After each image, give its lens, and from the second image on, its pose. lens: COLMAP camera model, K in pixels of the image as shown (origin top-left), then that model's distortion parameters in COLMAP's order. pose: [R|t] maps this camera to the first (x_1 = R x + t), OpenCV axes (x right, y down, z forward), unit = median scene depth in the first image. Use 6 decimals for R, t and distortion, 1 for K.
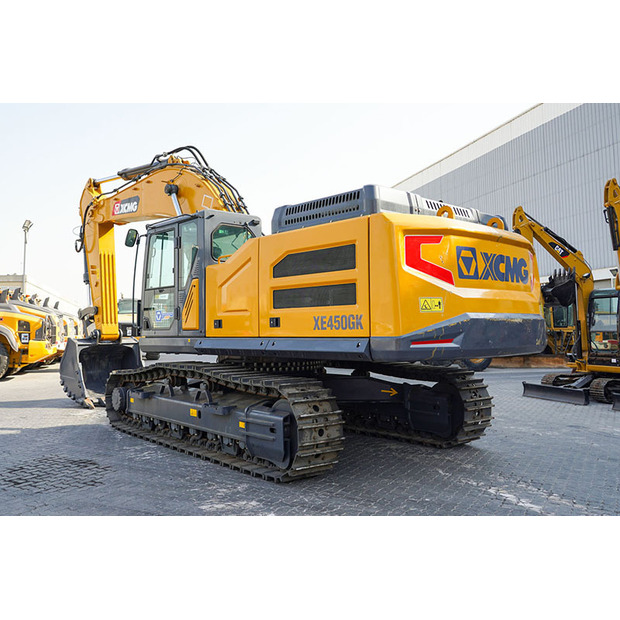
lens RADIAL K [[583.3, 0, 310.0], [0, 583.3, 310.0], [0, 0, 1]] dist [0.001302, 0.000878]
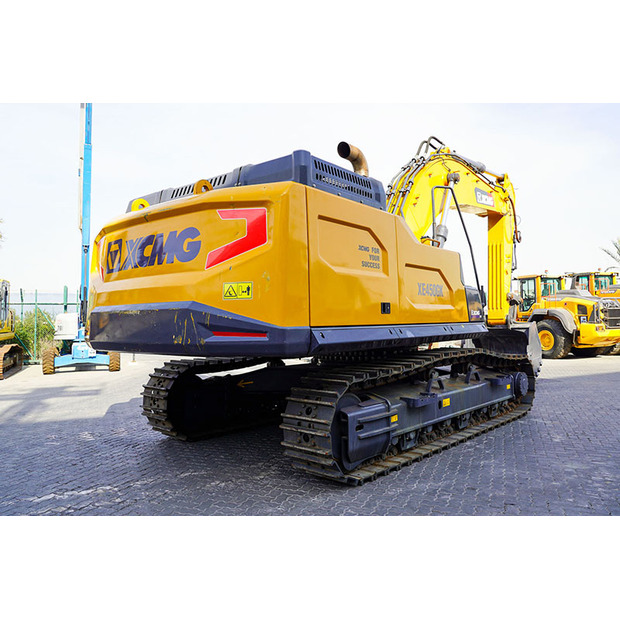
lens RADIAL K [[513.5, 0, 310.0], [0, 513.5, 310.0], [0, 0, 1]] dist [-0.084380, -0.000681]
pose [[0.152359, -0.015503, -0.988204, 0.857117], [0.049058, 0.998763, -0.008105, 0.026045], [0.987107, -0.047244, 0.152931, 0.861683]]
